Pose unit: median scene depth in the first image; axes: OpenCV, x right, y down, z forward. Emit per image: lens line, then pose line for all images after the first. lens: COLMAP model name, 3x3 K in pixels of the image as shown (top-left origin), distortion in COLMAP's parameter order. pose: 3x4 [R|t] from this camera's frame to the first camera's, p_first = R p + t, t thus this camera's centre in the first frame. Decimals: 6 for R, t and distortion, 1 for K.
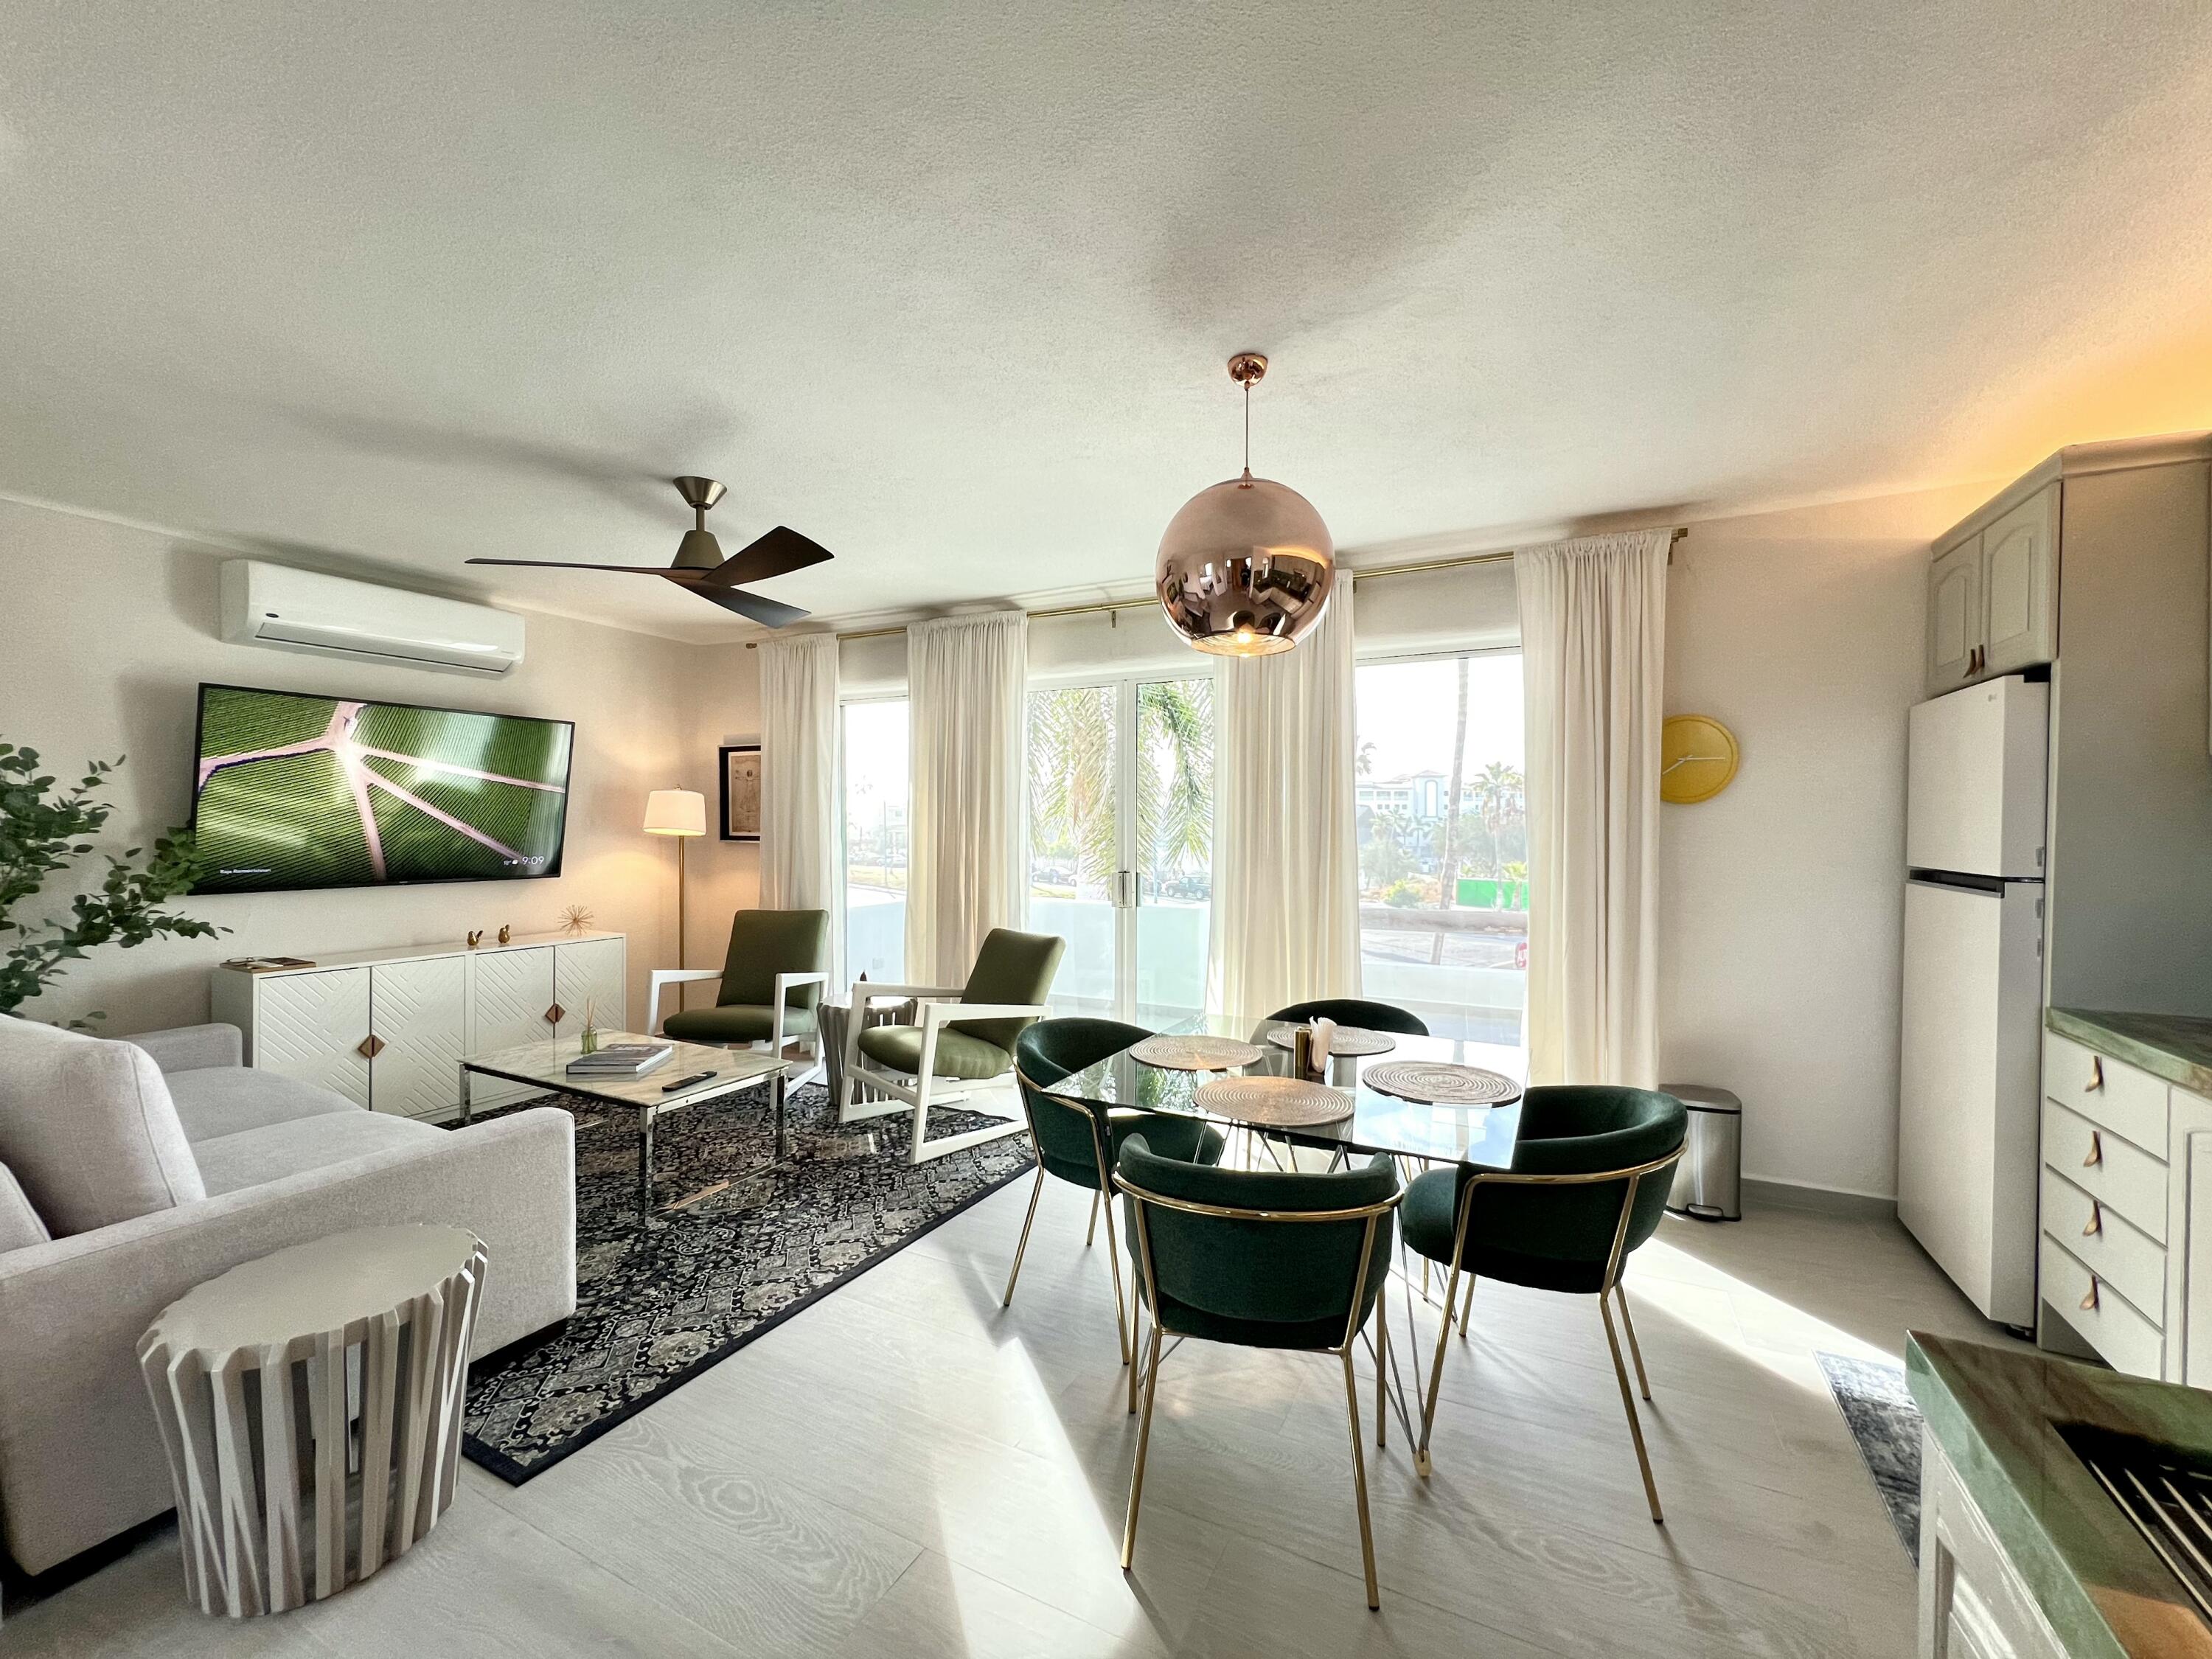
lens RADIAL K [[887.2, 0, 1114.0], [0, 887.2, 836.5], [0, 0, 1]] dist [-0.002612, 0.001002]
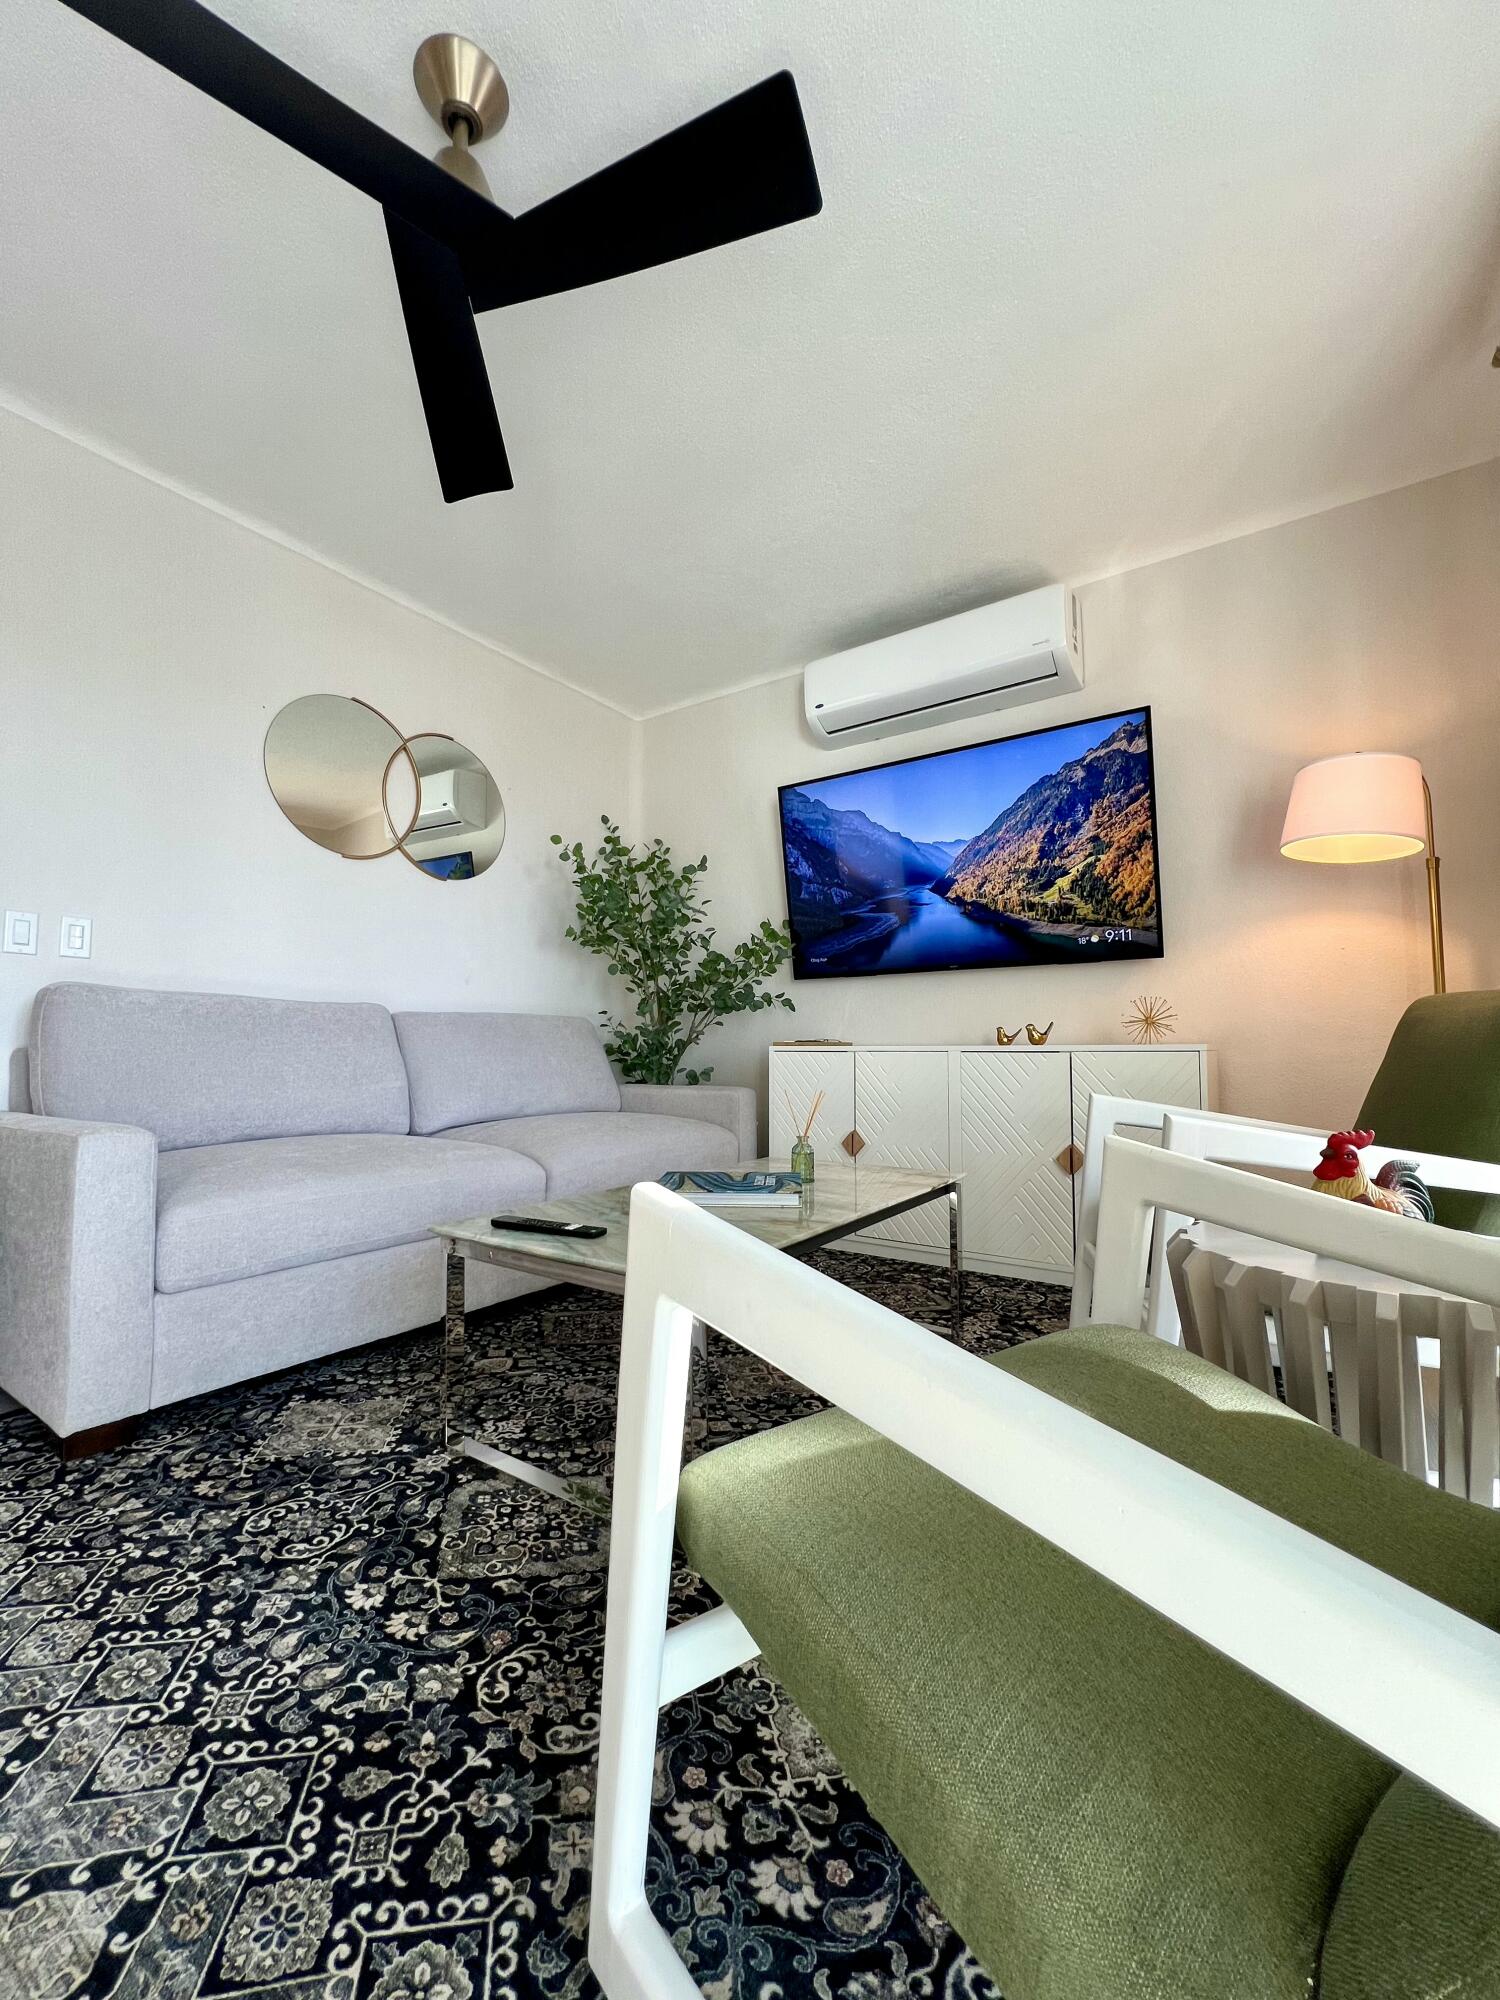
lens RADIAL K [[803.4, 0, 743.2], [0, 803.4, 1005.1], [0, 0, 1]] dist [-0.001876, 0.001009]
pose [[-0.126955, -0.063029, -0.989904, -0.034973], [-0.010380, 0.998009, -0.062214, 0.167194], [0.991854, 0.002377, -0.127357, 1.094598]]
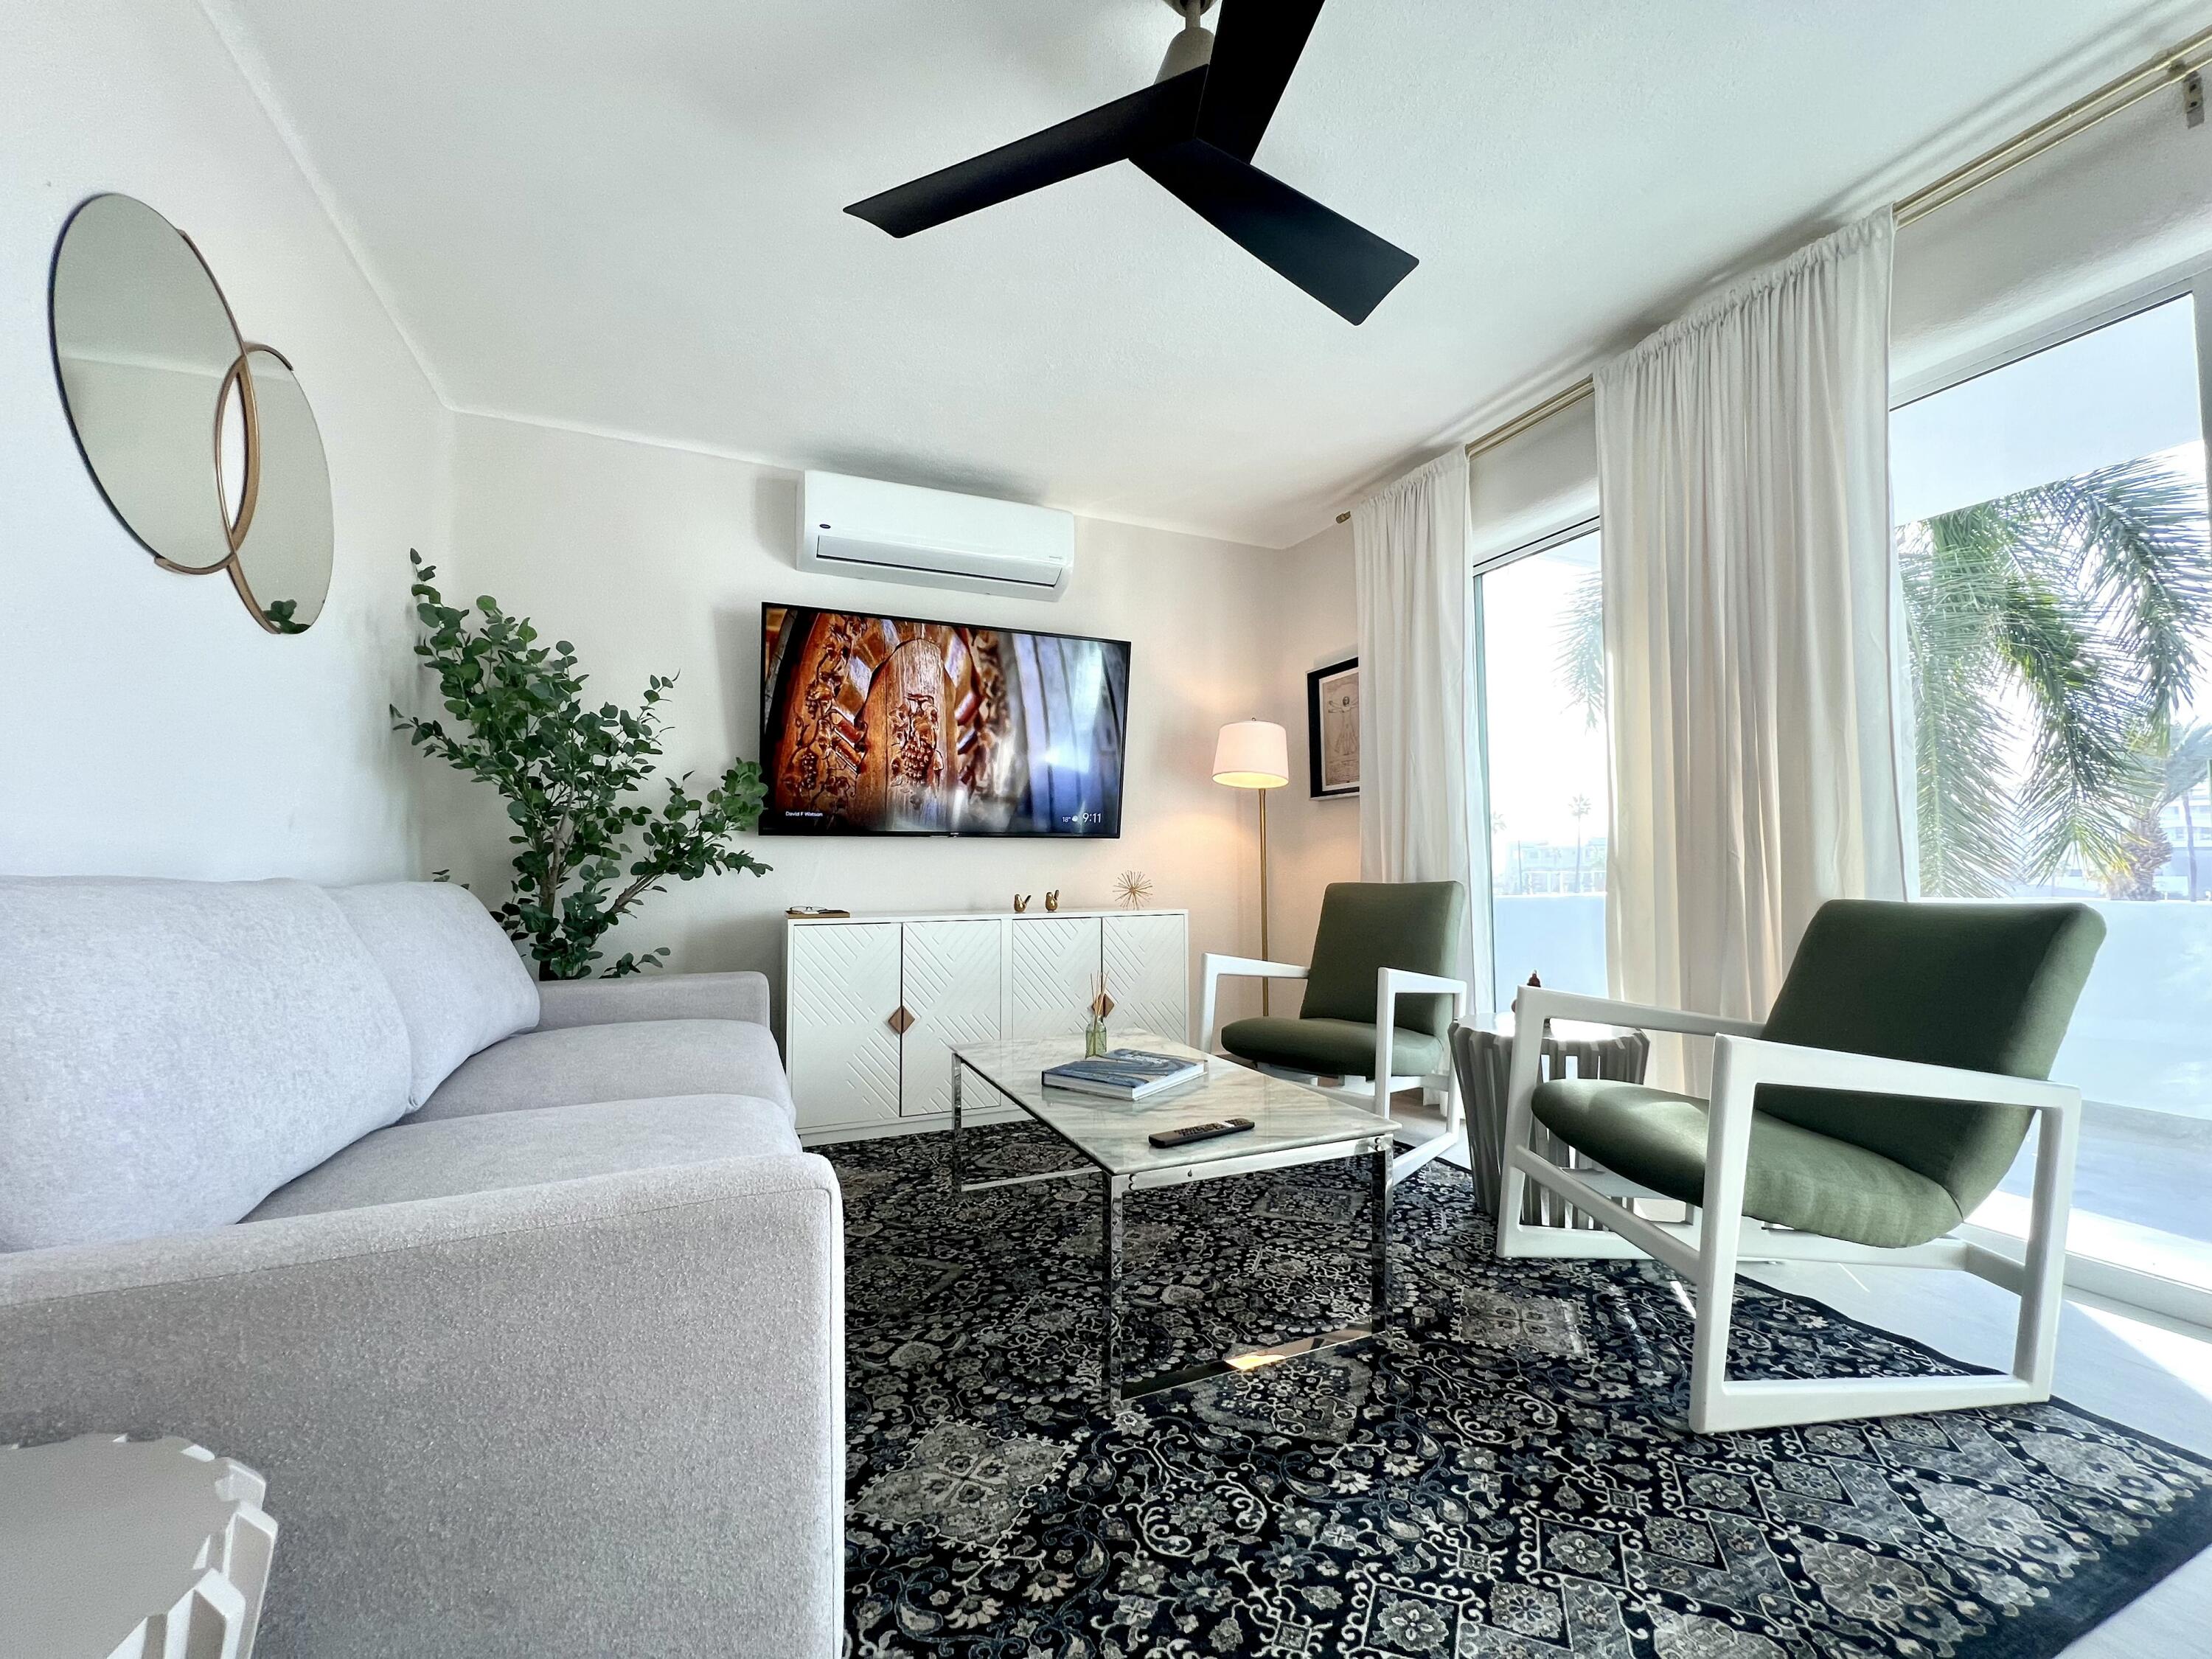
lens RADIAL K [[887.2, 0, 1111.5], [0, 887.2, 836.0], [0, 0, 1]] dist [-0.002612, 0.001002]
pose [[0.776126, -0.037867, -0.629440, -0.176041], [0.004995, 0.998533, -0.053912, 0.122879], [0.630558, 0.038699, 0.775177, 0.525159]]
